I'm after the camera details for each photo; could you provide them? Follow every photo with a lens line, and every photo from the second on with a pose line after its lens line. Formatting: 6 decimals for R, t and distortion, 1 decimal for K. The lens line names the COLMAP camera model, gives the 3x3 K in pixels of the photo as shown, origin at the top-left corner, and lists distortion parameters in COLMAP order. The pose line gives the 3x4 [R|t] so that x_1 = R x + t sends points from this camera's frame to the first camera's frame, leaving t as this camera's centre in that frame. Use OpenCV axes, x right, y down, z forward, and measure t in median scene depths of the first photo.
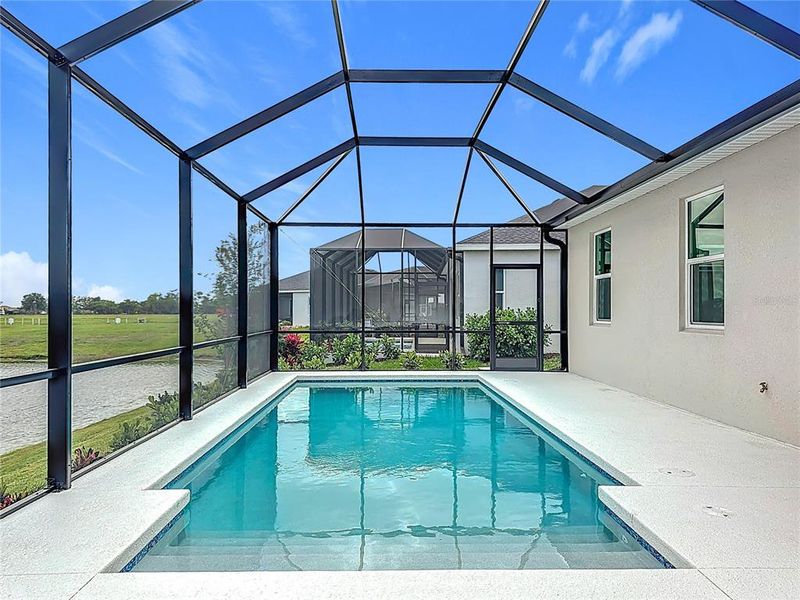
lens RADIAL K [[571.4, 0, 394.3], [0, 571.4, 304.8], [0, 0, 1]] dist [0.140950, -0.171555]
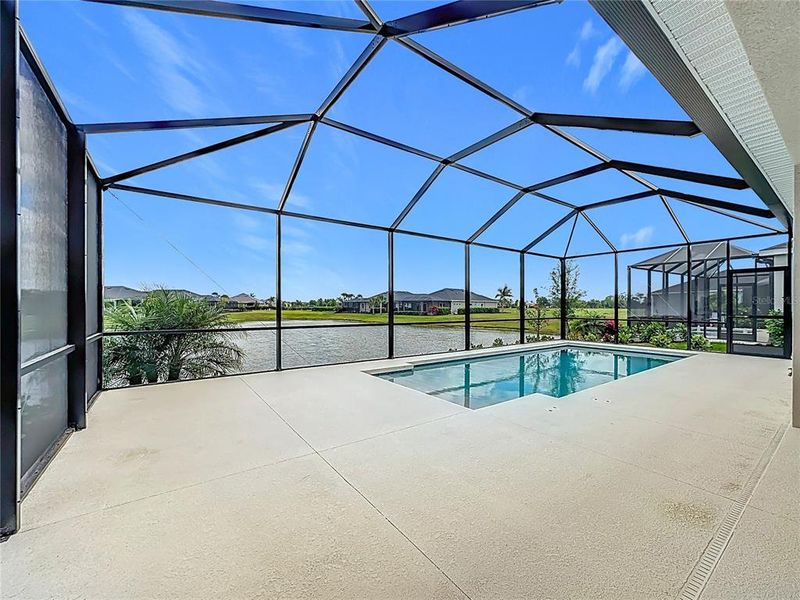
lens RADIAL K [[326.8, 0, 397.4], [0, 326.8, 299.8], [0, 0, 1]] dist [-0.044735, 0.026298]
pose [[0.568447, -0.014672, -0.822589, 0.336203], [0.007578, 0.999892, -0.012597, -0.000810], [0.822685, 0.000927, 0.568497, -0.009924]]
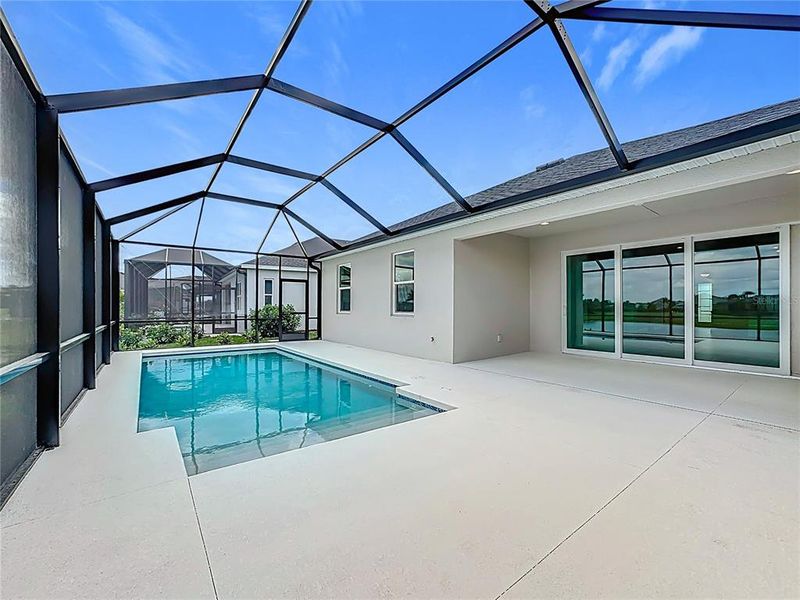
lens RADIAL K [[340.3, 0, 396.8], [0, 340.3, 307.0], [0, 0, 1]] dist [-0.043744, 0.025208]
pose [[0.811767, -0.000769, 0.583981, -0.131974], [-0.007239, 0.999909, 0.011380, -0.001037], [-0.583936, -0.013465, 0.811688, -0.007009]]
